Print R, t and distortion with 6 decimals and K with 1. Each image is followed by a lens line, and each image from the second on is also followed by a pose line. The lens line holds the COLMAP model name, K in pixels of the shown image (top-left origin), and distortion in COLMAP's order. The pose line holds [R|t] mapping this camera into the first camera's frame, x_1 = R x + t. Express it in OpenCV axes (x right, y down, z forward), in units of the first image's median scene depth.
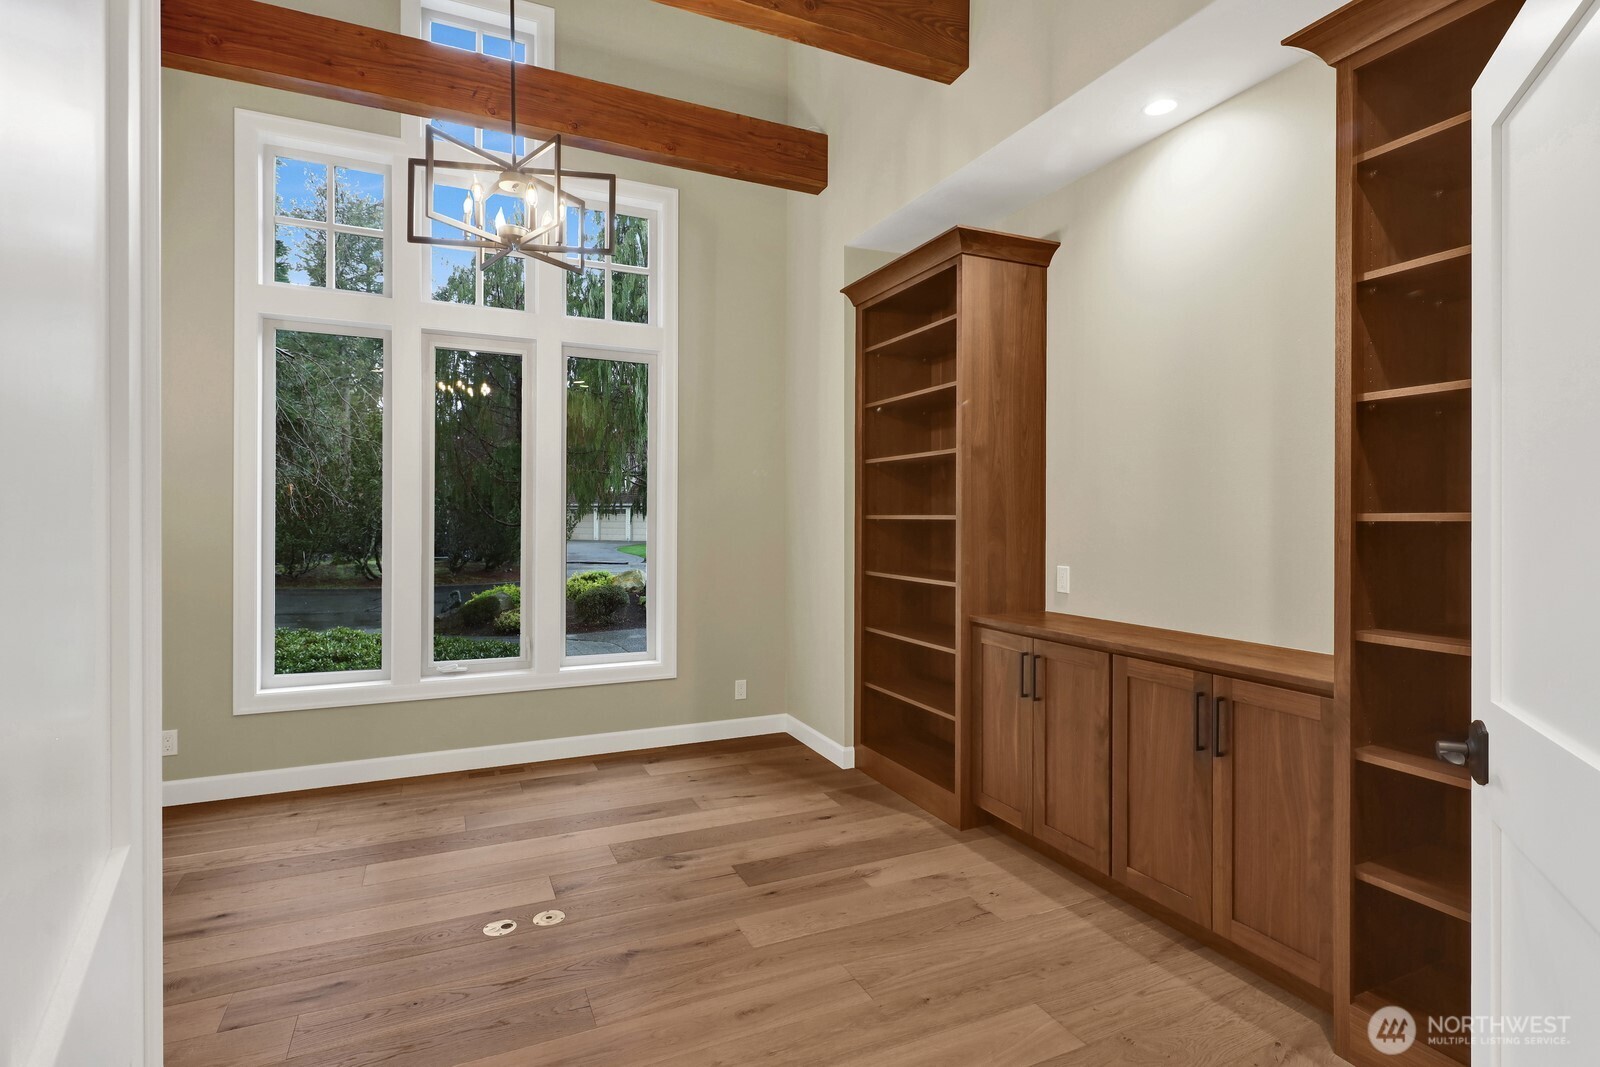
lens RADIAL K [[797.6, 0, 798.2], [0, 797.6, 514.6], [0, 0, 1]] dist [0.003290, -0.000806]
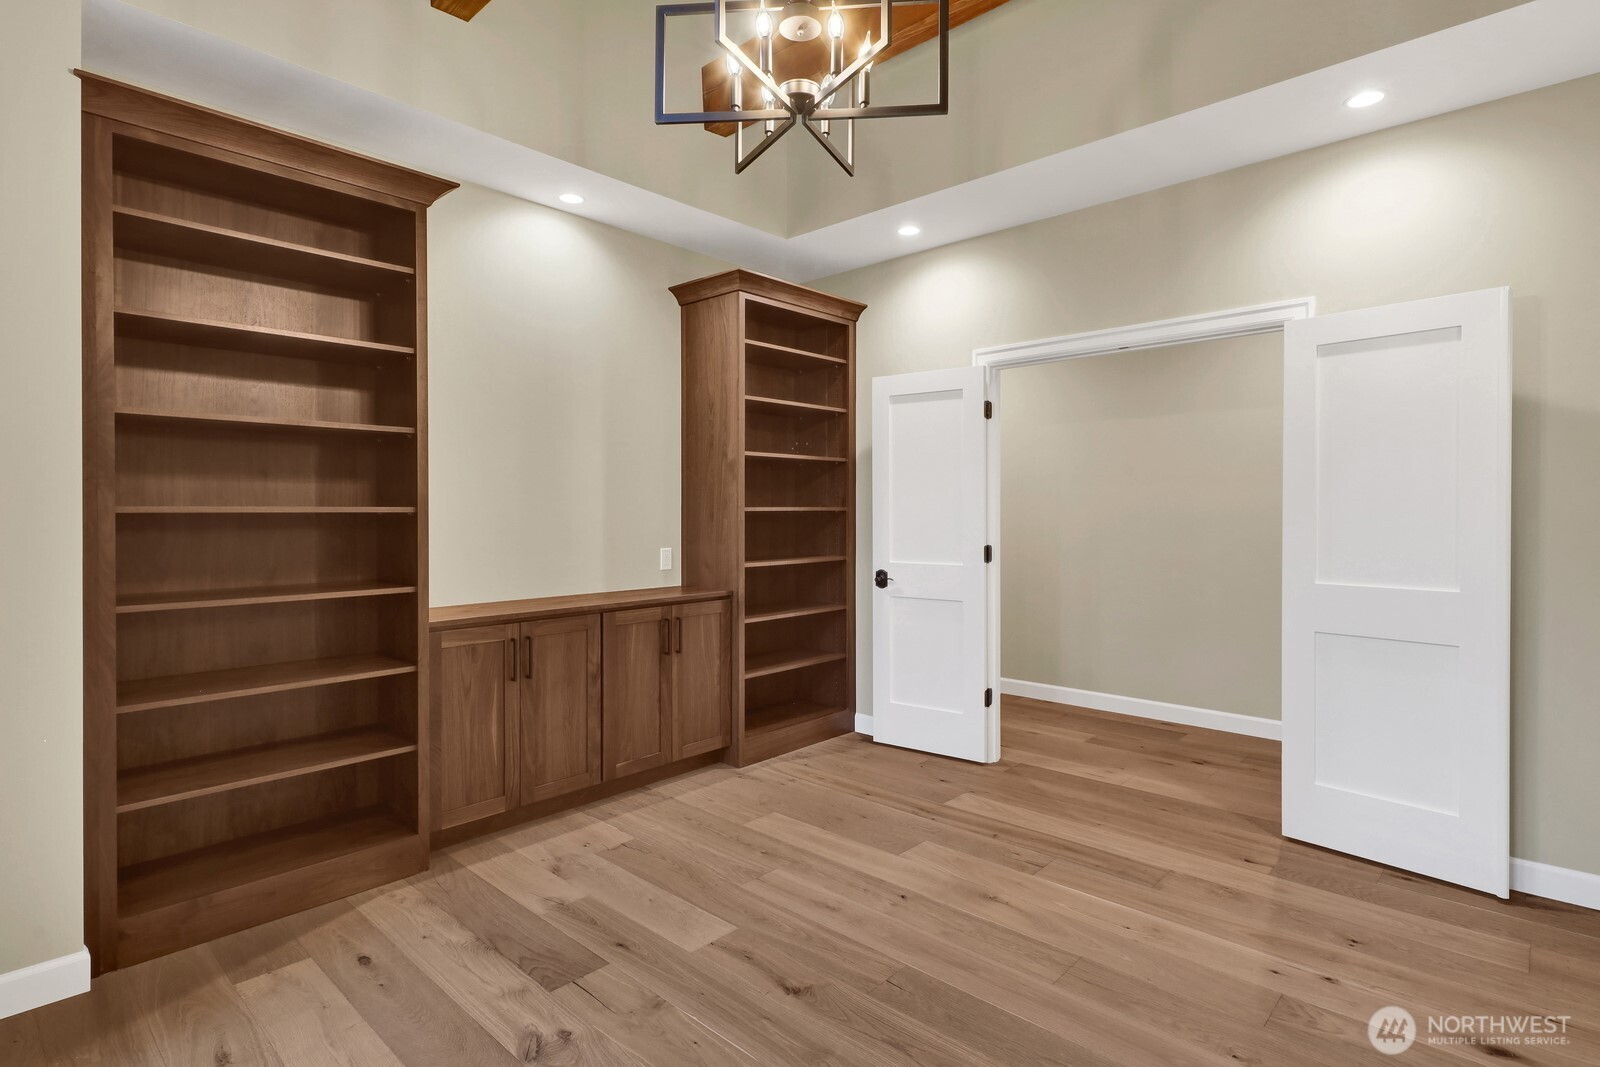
lens RADIAL K [[797.6, 0, 798.2], [0, 797.6, 514.6], [0, 0, 1]] dist [0.003290, -0.000806]
pose [[-0.386192, -0.009965, 0.922365, -0.861212], [-0.007533, 0.999942, 0.007649, 0.000438], [-0.922388, -0.003995, -0.386244, 1.111079]]
